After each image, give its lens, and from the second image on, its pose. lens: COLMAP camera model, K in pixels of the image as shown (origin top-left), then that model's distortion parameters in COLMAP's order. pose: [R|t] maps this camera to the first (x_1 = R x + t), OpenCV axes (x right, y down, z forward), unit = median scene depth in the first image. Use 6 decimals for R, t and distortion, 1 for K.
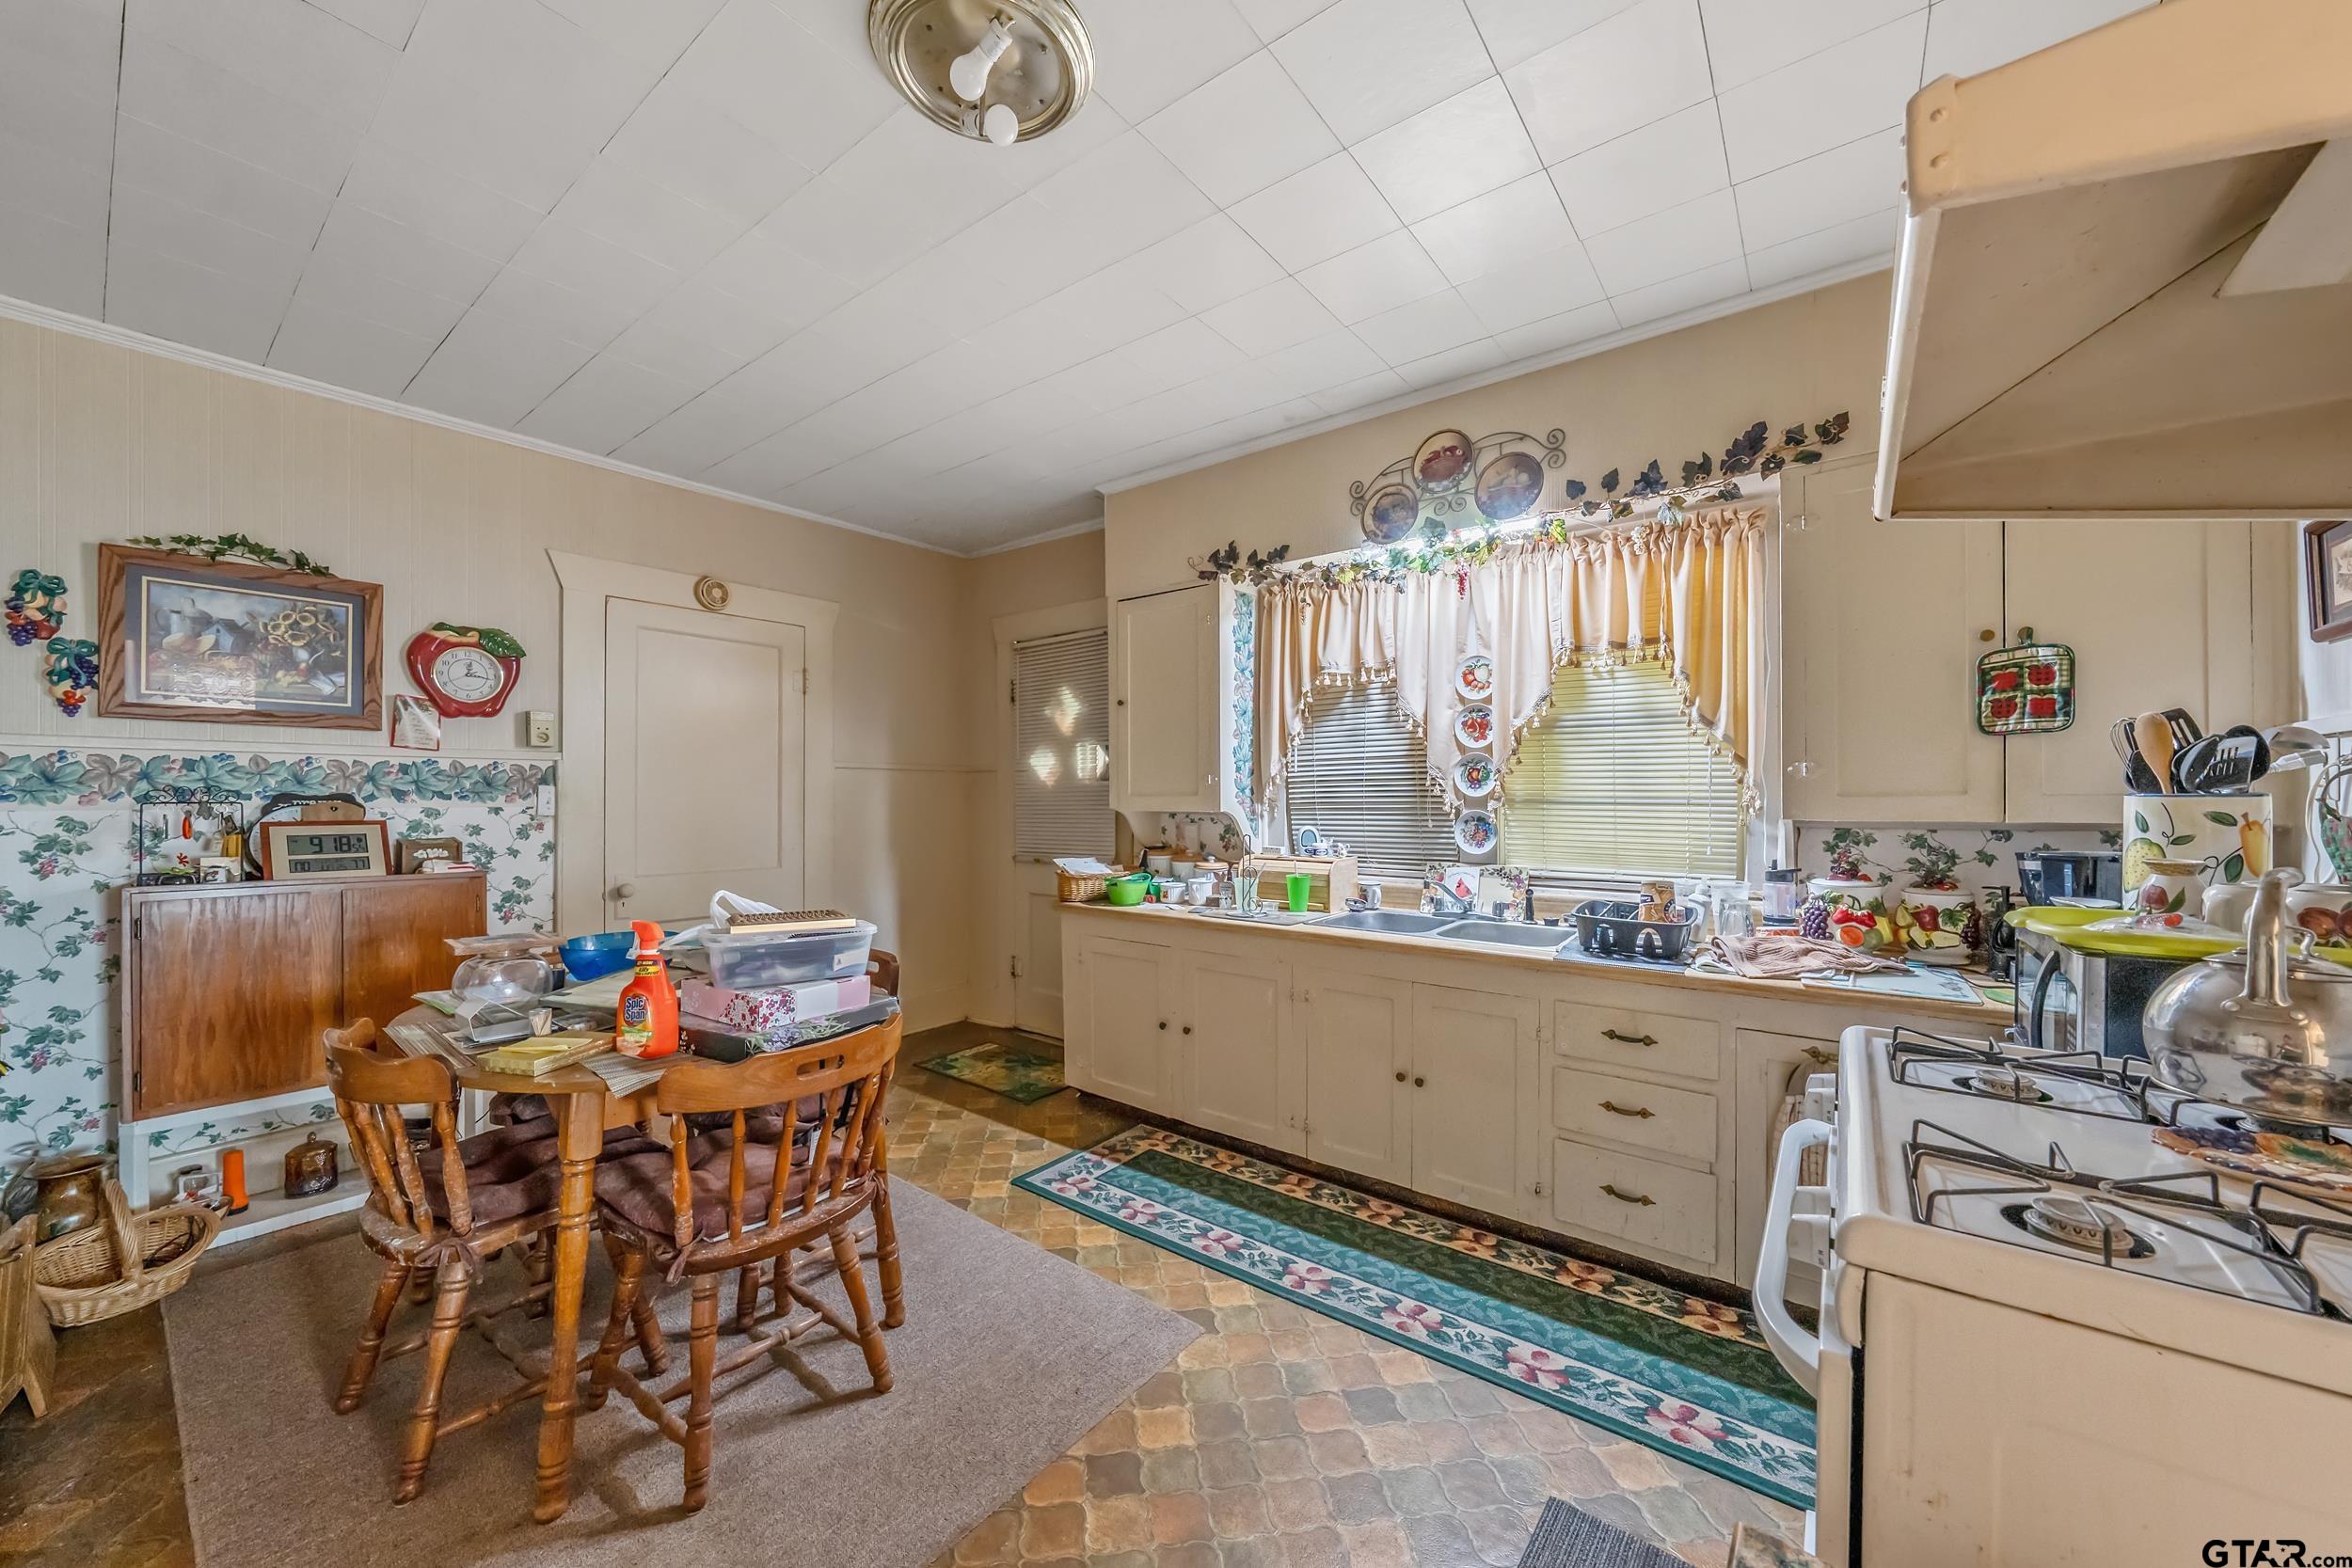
lens RADIAL K [[838.8, 0, 1188.4], [0, 838.8, 799.9], [0, 0, 1]] dist [-0.000509, -0.000054]
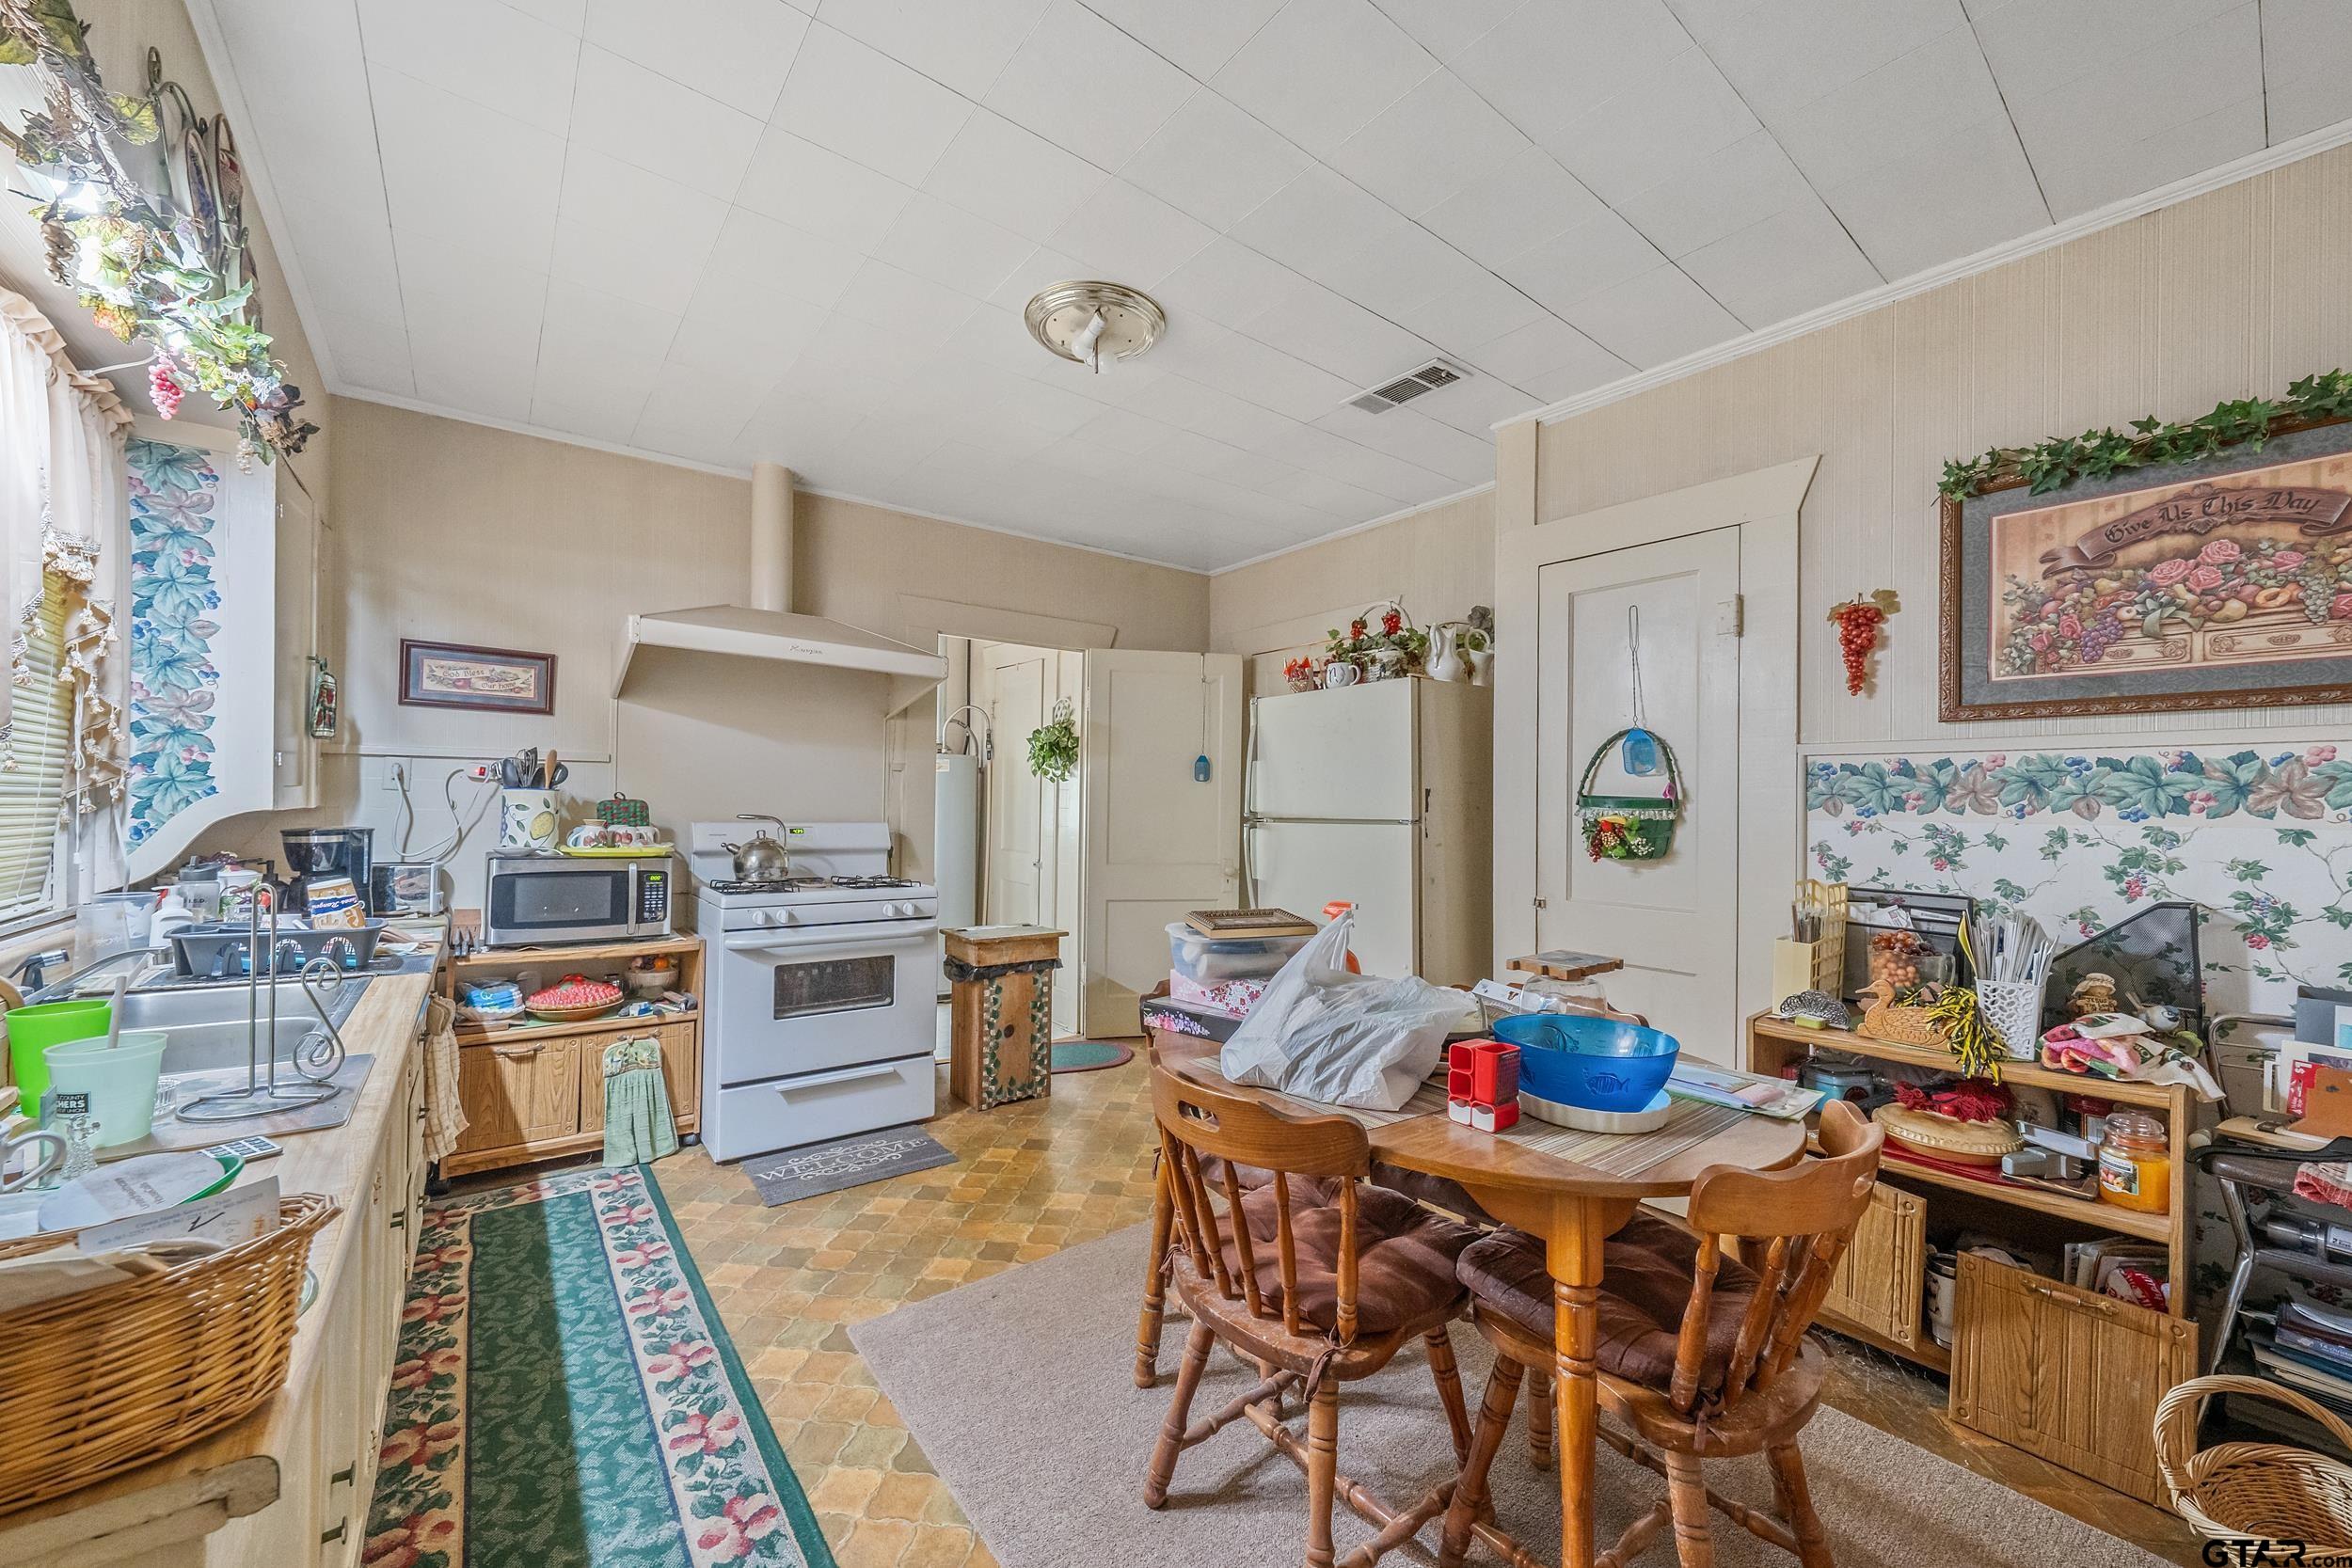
lens RADIAL K [[838.8, 0, 1168.0], [0, 838.8, 799.7], [0, 0, 1]] dist [-0.000509, -0.000054]
pose [[-0.962738, -0.009480, 0.270271, -0.605324], [-0.010724, 0.999938, -0.003128, 0.007400], [-0.270225, -0.005910, -0.962779, 1.846380]]
